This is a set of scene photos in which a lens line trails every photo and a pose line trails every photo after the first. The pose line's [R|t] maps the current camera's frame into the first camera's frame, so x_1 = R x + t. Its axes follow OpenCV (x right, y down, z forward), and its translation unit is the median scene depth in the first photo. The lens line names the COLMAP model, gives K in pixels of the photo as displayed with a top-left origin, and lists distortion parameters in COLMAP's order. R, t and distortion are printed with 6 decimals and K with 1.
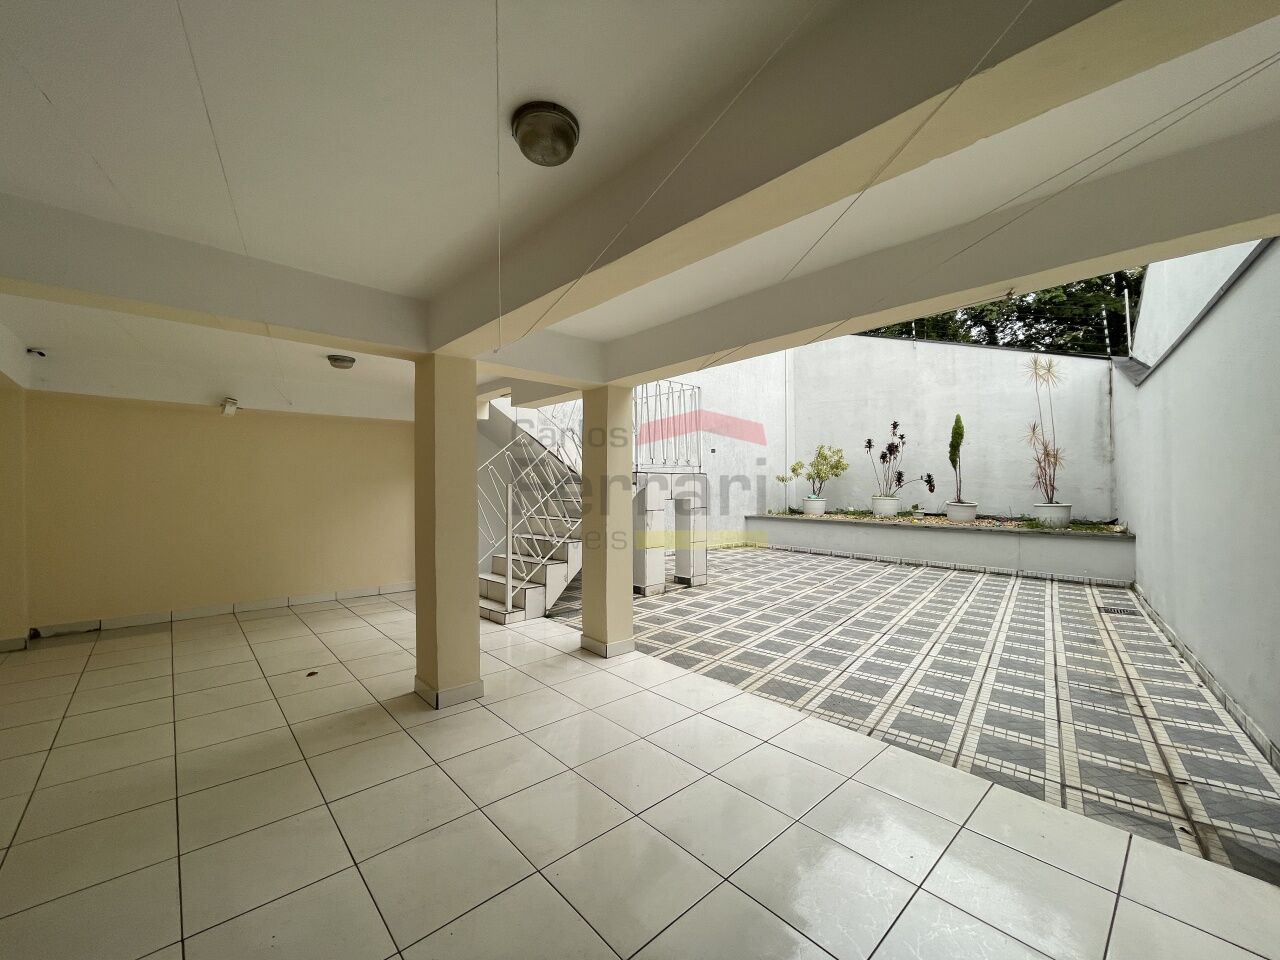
lens RADIAL K [[500.8, 0, 640.0], [0, 500.8, 480.0], [0, 0, 1]] dist [0.000736, 0.000228]
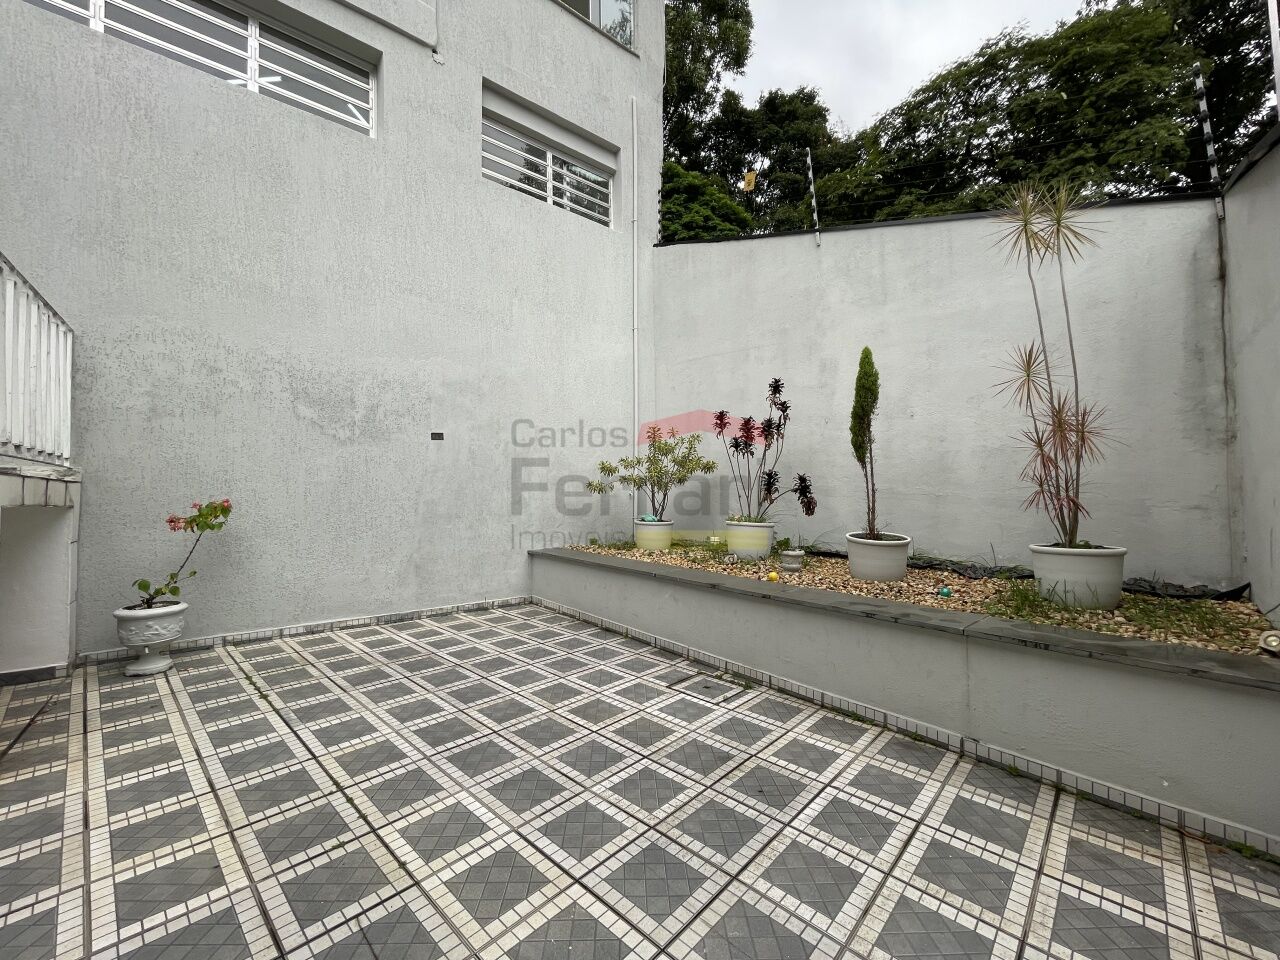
lens RADIAL K [[518.3, 0, 640.0], [0, 518.3, 480.0], [0, 0, 1]] dist [-0.003562, 0.000602]
pose [[0.994514, 0.004717, -0.104494, 0.471296], [-0.008760, 0.999229, -0.038269, 0.012954], [0.104233, 0.038974, 0.993789, 0.495701]]
